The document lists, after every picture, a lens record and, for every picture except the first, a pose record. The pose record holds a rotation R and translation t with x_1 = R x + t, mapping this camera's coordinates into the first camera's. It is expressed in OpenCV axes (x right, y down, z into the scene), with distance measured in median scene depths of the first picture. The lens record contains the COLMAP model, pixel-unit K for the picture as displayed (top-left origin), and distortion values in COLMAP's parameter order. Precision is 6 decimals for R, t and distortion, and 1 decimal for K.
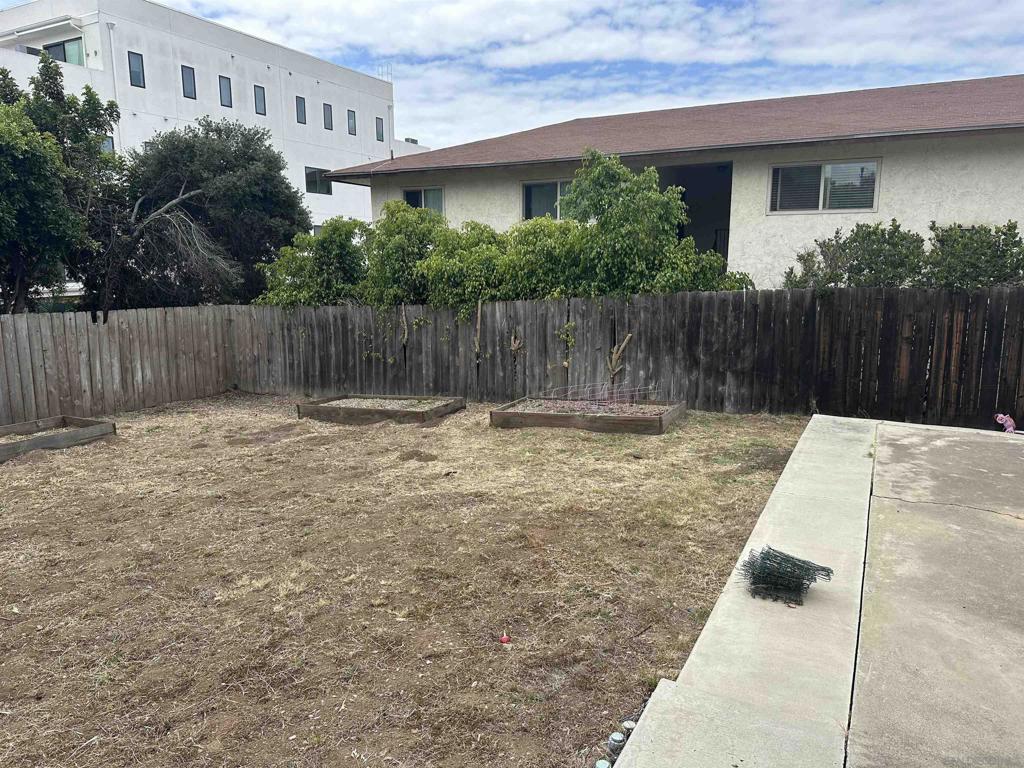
lens RADIAL K [[715.8, 0, 515.1], [0, 715.8, 390.6], [0, 0, 1]] dist [0.038734, -0.049049]
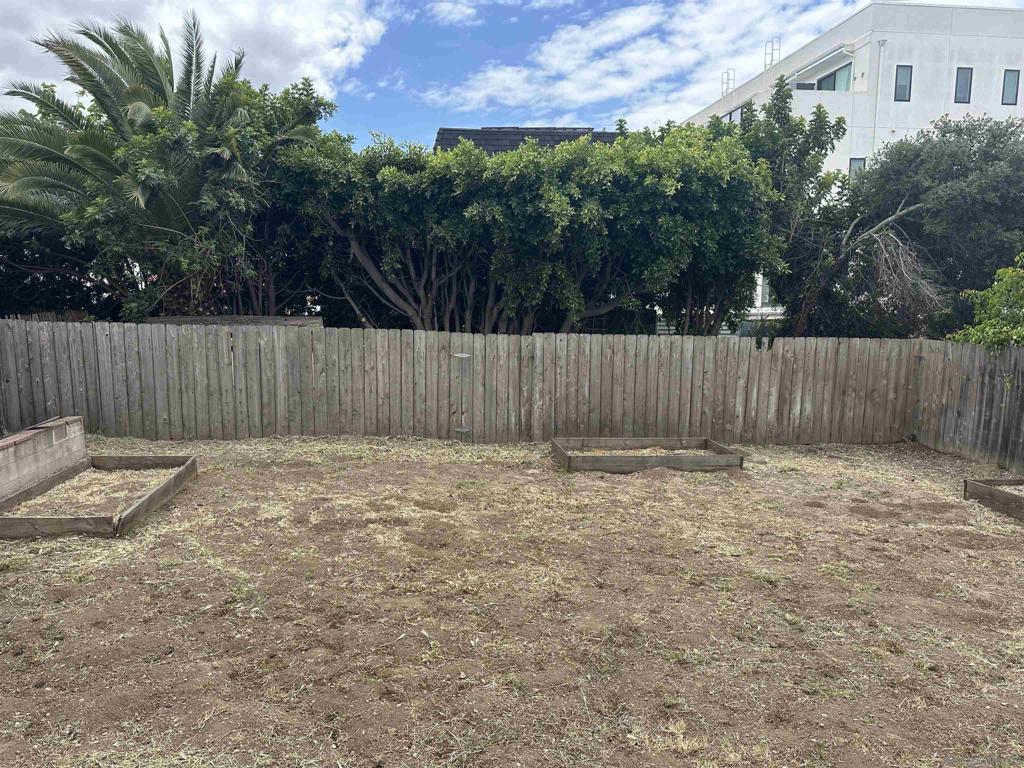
lens RADIAL K [[715.8, 0, 515.1], [0, 715.8, 390.6], [0, 0, 1]] dist [0.038734, -0.049049]
pose [[0.554327, 0.127694, -0.822445, 0.035352], [-0.154880, 0.986727, 0.048811, -0.033169], [0.817761, 0.100323, 0.566747, 0.180182]]
